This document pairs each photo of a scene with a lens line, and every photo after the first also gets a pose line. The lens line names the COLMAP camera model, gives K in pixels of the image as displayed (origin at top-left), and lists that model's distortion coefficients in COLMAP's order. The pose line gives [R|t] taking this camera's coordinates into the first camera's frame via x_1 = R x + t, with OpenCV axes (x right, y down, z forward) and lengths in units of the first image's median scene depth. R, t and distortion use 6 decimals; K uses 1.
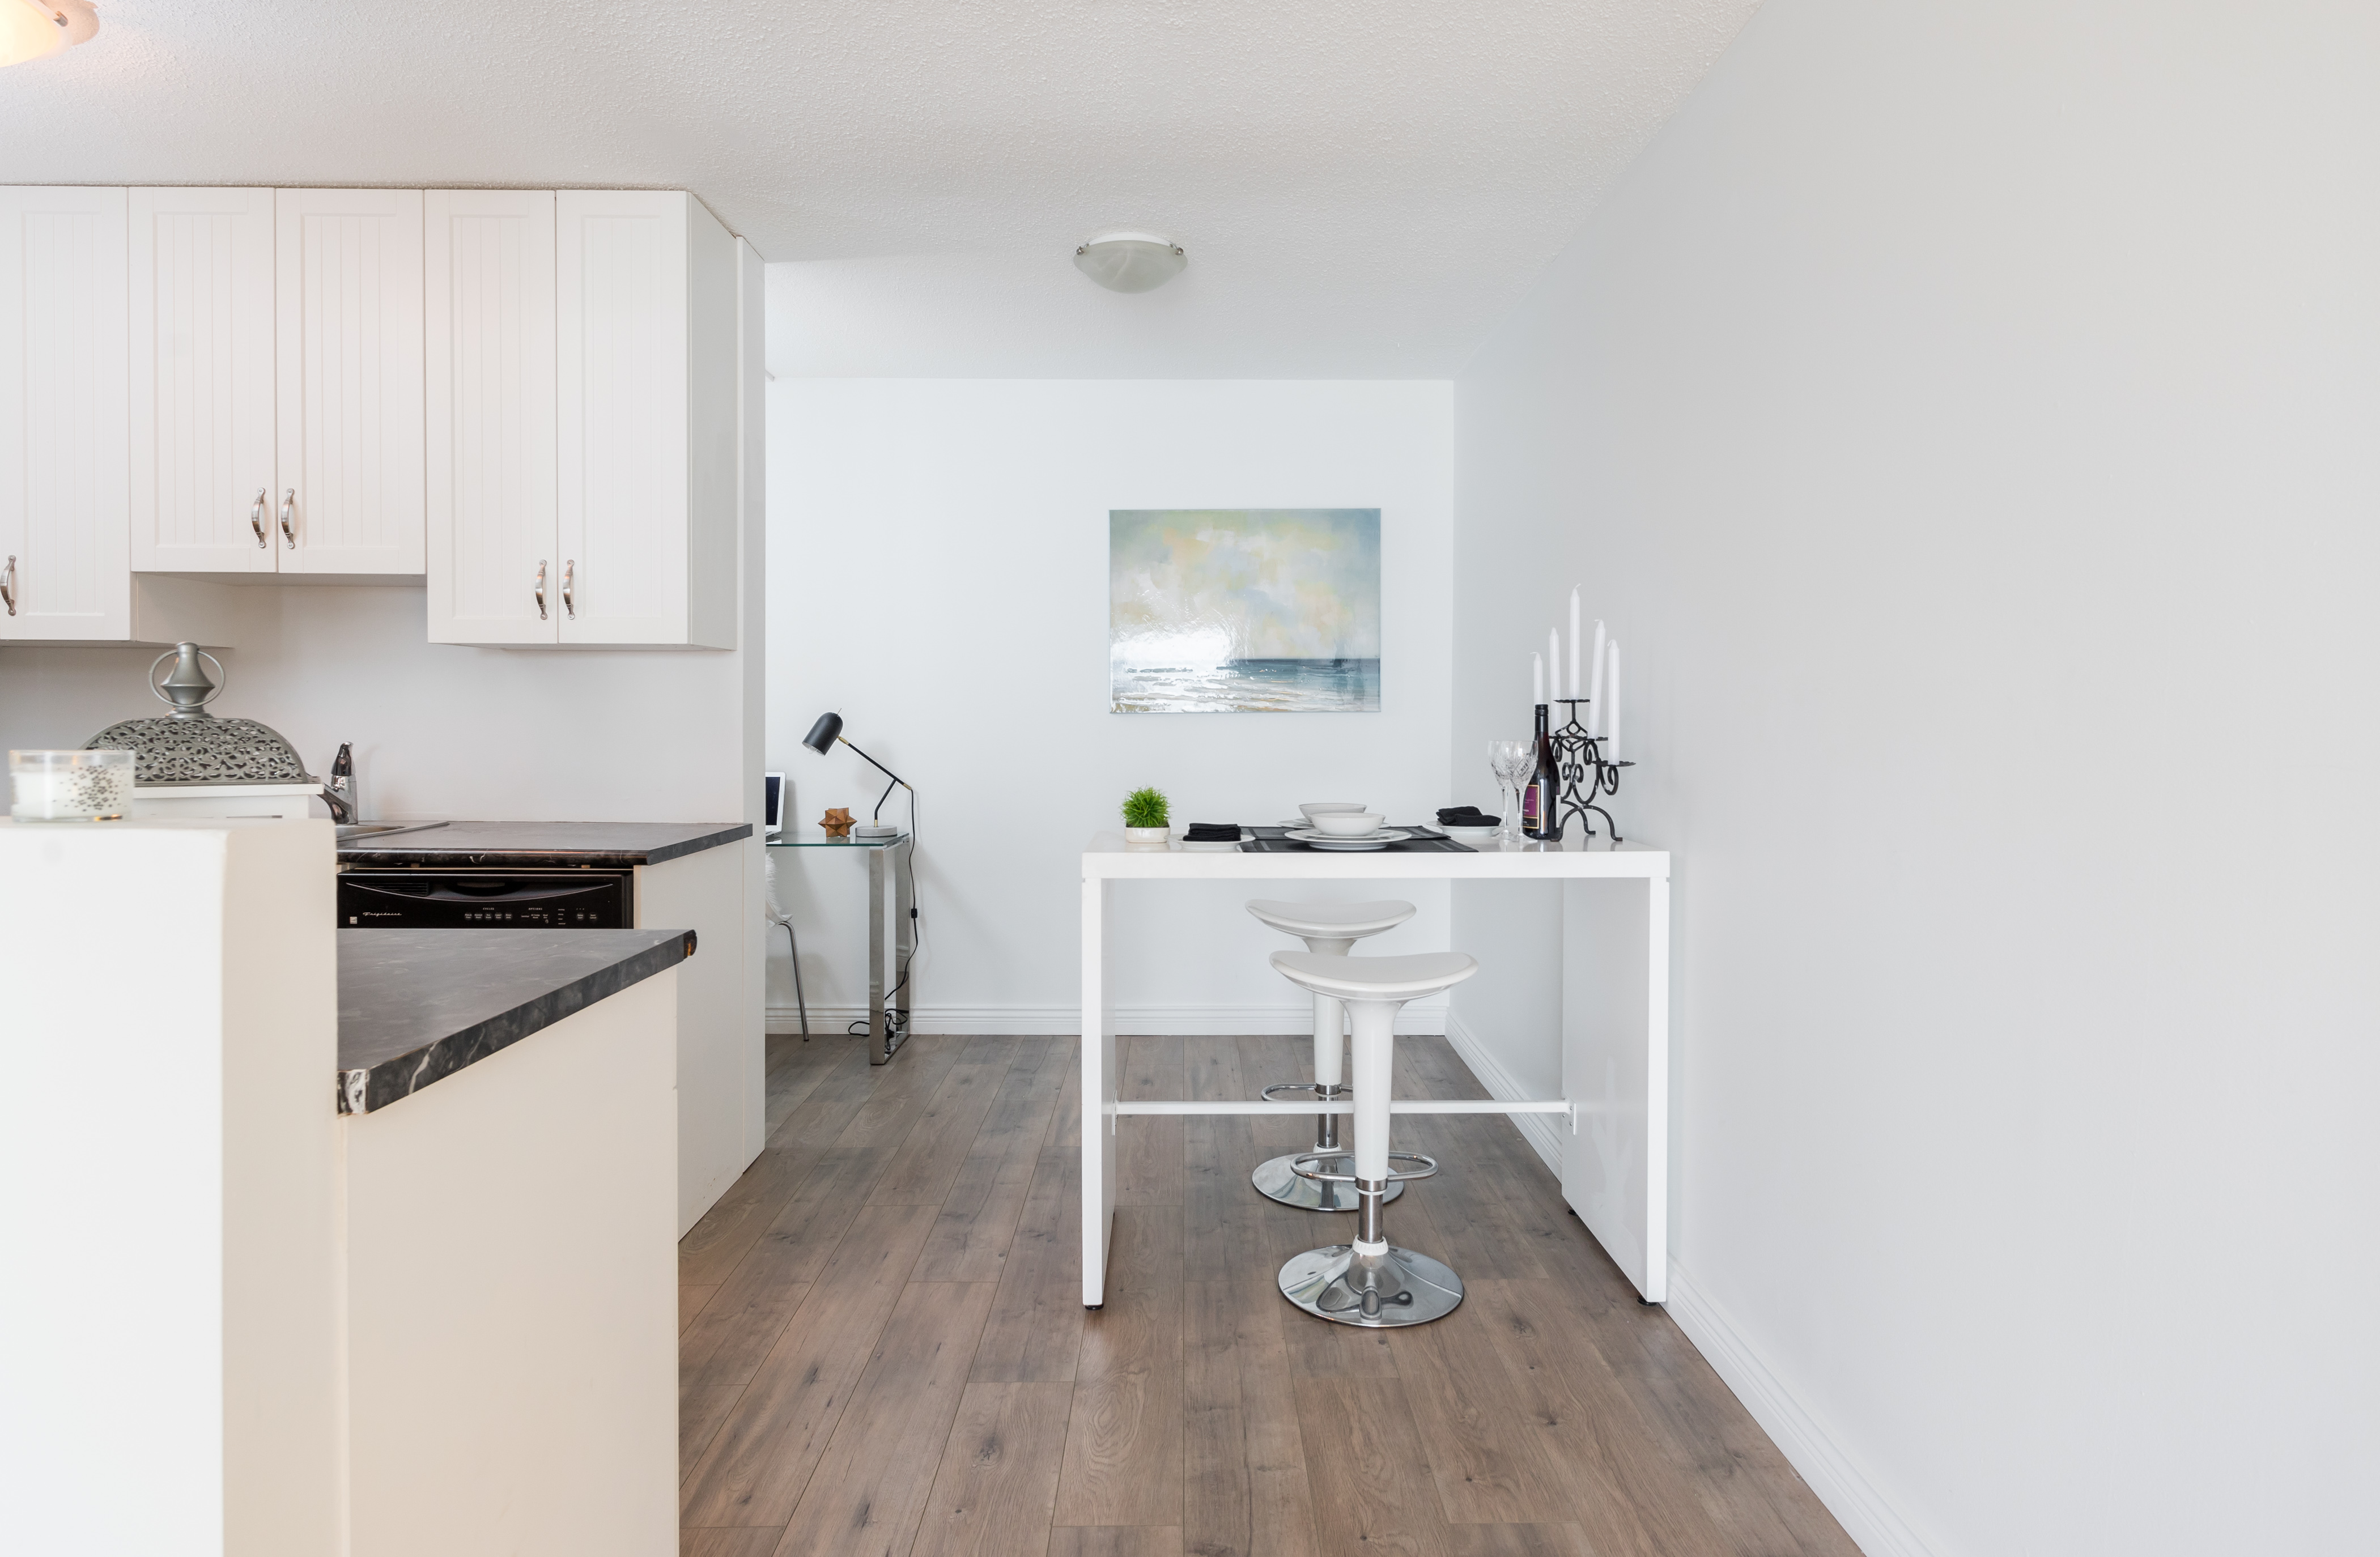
lens RADIAL K [[1259.5, 0, 1194.8], [0, 1259.5, 734.6], [0, 0, 1]] dist [0.000125, -0.000182]
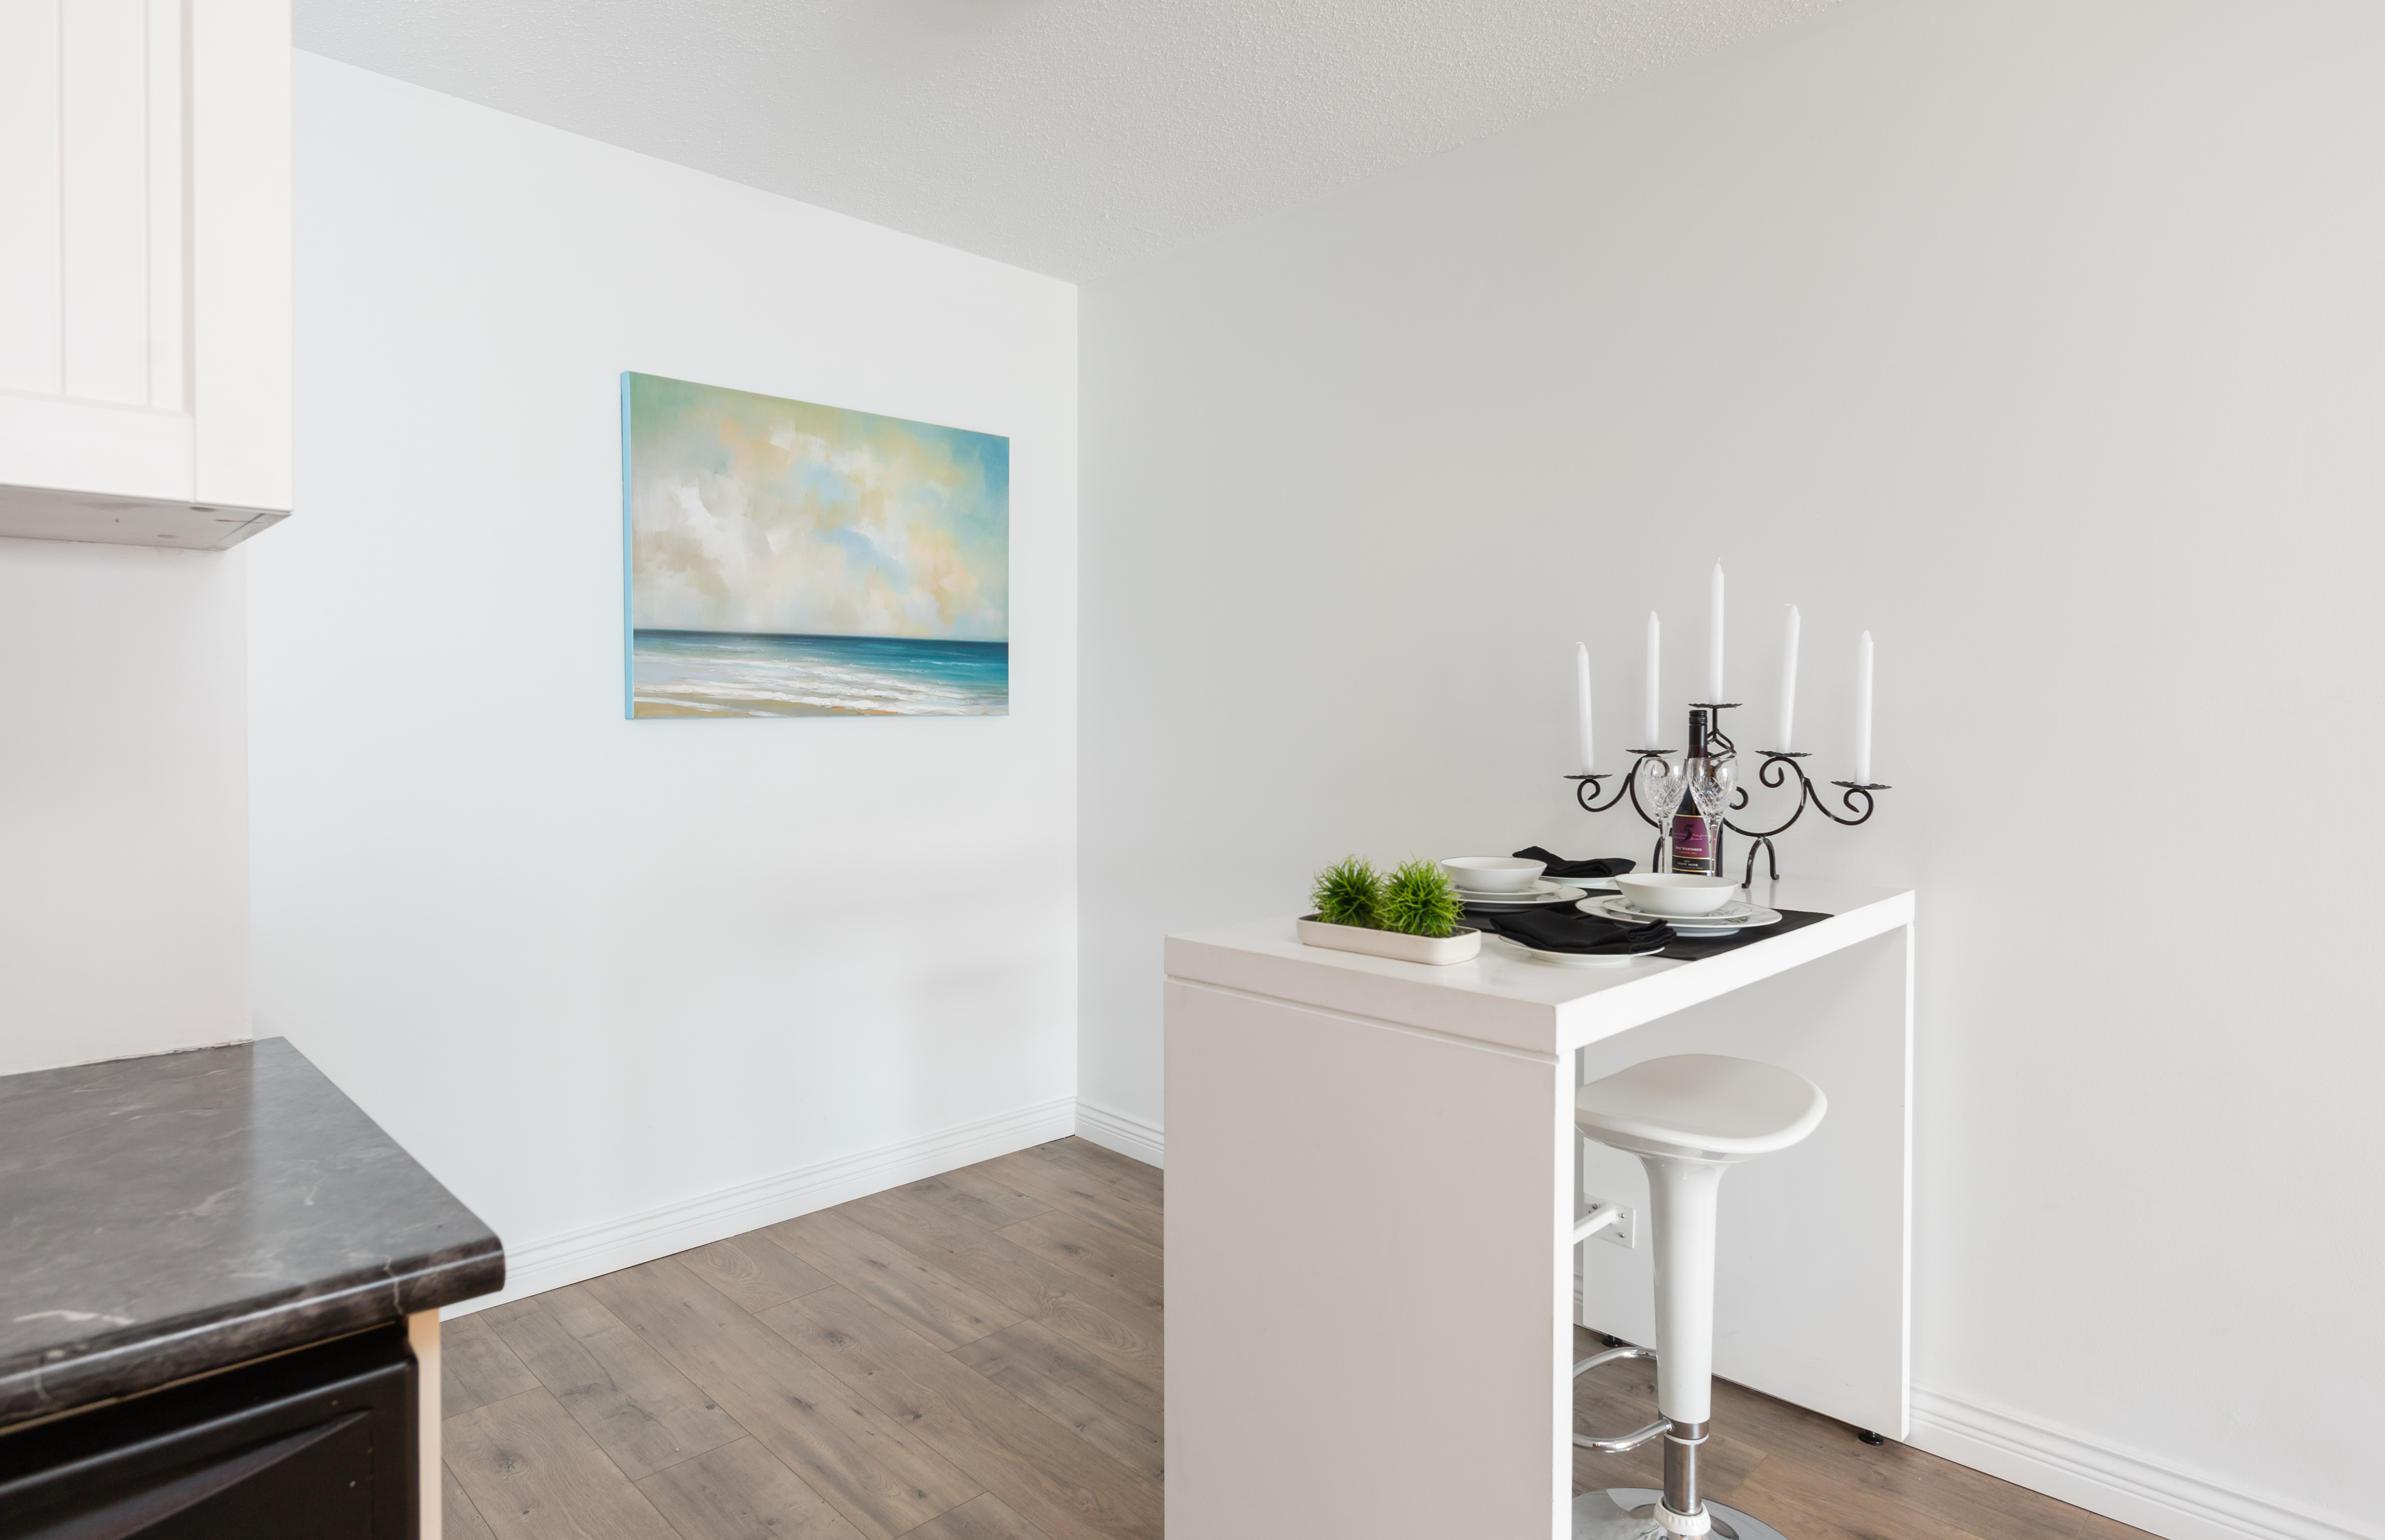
lens RADIAL K [[1280.8, 0, 1192.2], [0, 1280.8, 735.1], [0, 0, 1]] dist [-0.002197, -0.000338]
pose [[0.720721, -0.013215, 0.693100, -0.453122], [0.010852, 0.999911, 0.007780, -0.017445], [-0.693141, 0.001914, 0.720800, 0.605167]]
